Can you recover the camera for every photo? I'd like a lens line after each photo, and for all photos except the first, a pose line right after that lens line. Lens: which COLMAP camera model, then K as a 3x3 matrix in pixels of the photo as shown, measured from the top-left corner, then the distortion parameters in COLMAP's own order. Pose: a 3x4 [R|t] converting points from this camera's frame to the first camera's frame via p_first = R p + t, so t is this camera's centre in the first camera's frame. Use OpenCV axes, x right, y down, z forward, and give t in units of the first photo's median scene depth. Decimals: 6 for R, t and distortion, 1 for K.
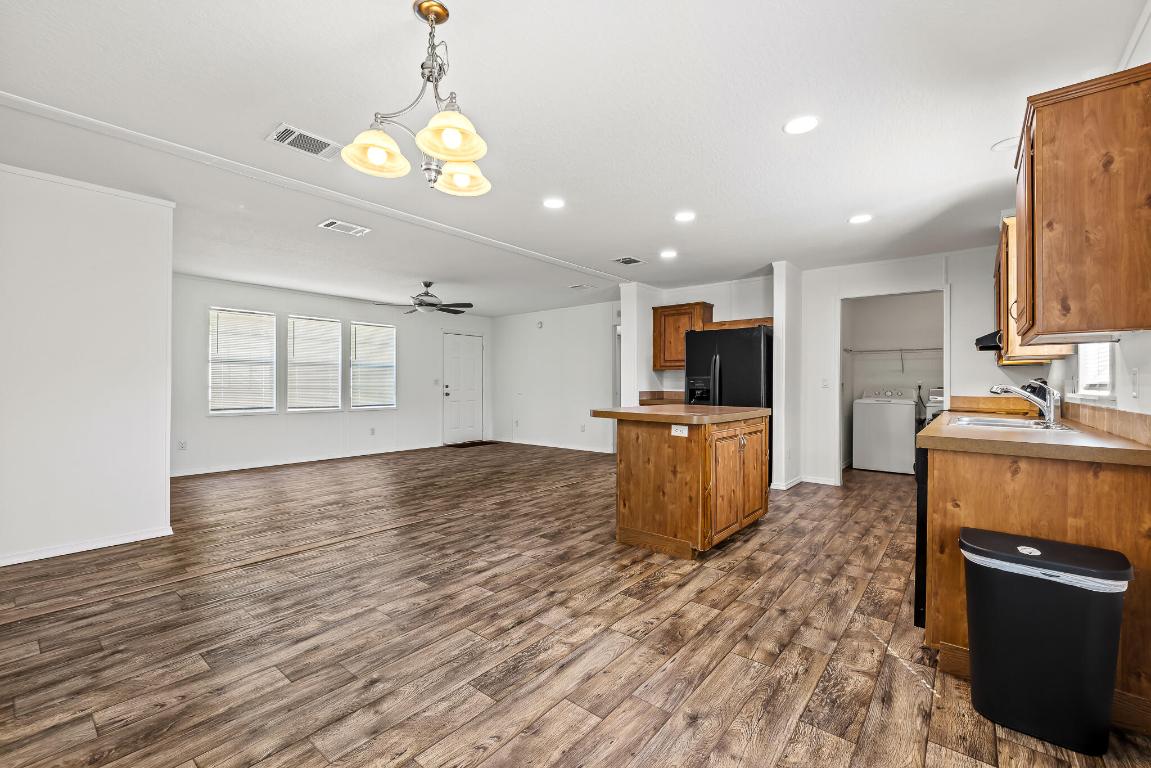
lens RADIAL K [[478.3, 0, 573.0], [0, 478.3, 380.1], [0, 0, 1]] dist [0.000658, -0.000048]
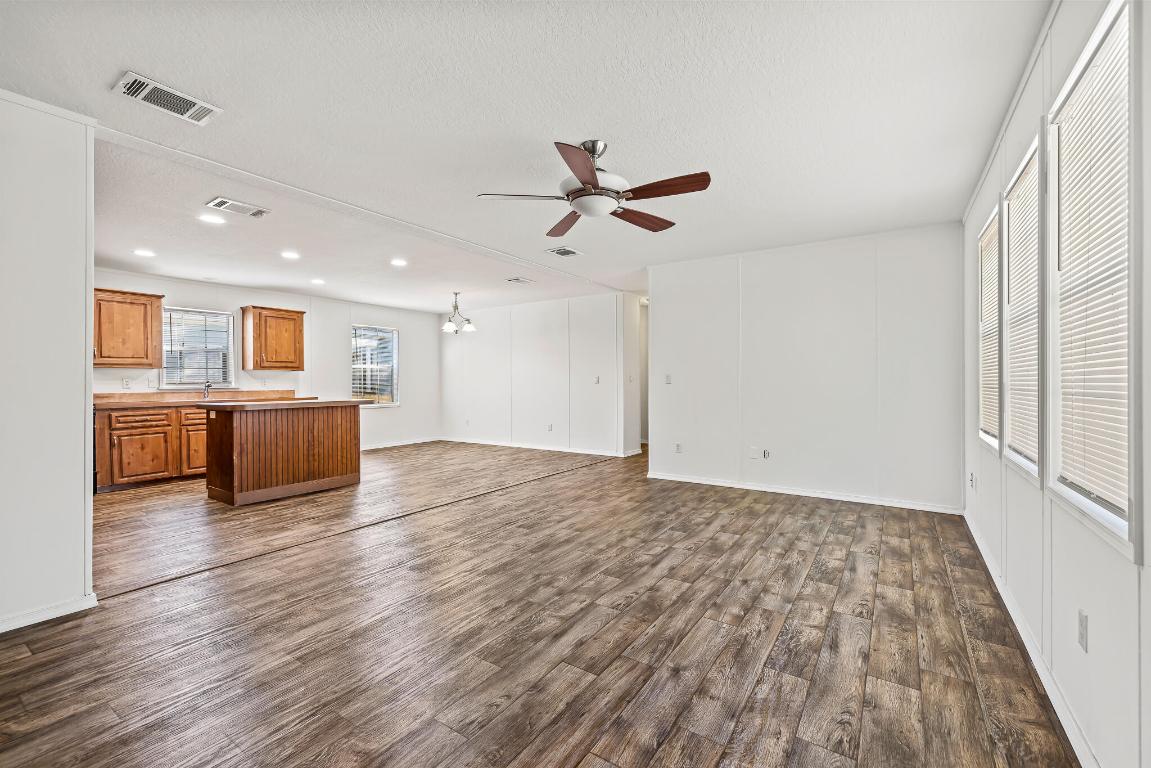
lens RADIAL K [[476.3, 0, 570.7], [0, 476.3, 380.5], [0, 0, 1]] dist [-0.002077, 0.000078]
pose [[0.996101, -0.007052, 0.087940, -0.071100], [0.006518, 0.999959, 0.006362, -0.000963], [-0.087981, -0.005764, 0.996105, -0.085664]]
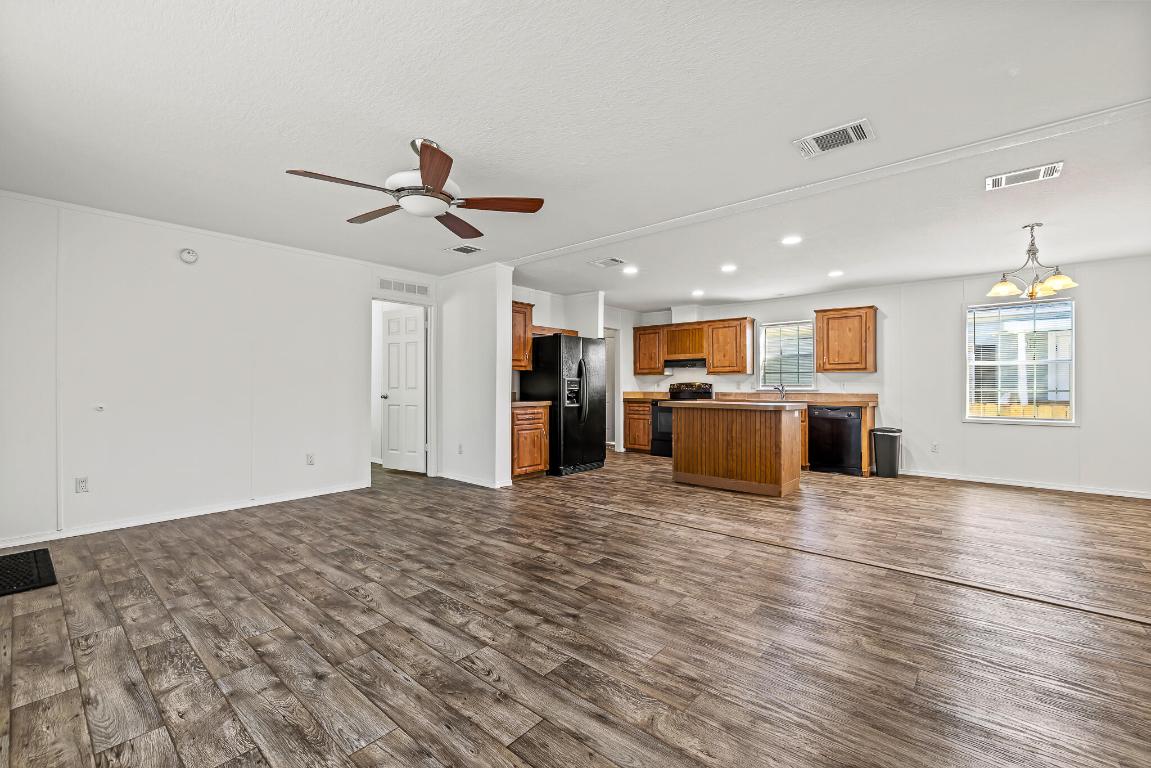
lens RADIAL K [[477.1, 0, 571.4], [0, 477.1, 408.9], [0, 0, 1]] dist [-0.002832, -0.000459]
pose [[-0.018227, 0.045550, -0.998796, 1.274167], [0.005758, 0.998950, 0.045452, 0.019630], [0.999817, -0.004922, -0.018470, 1.536349]]
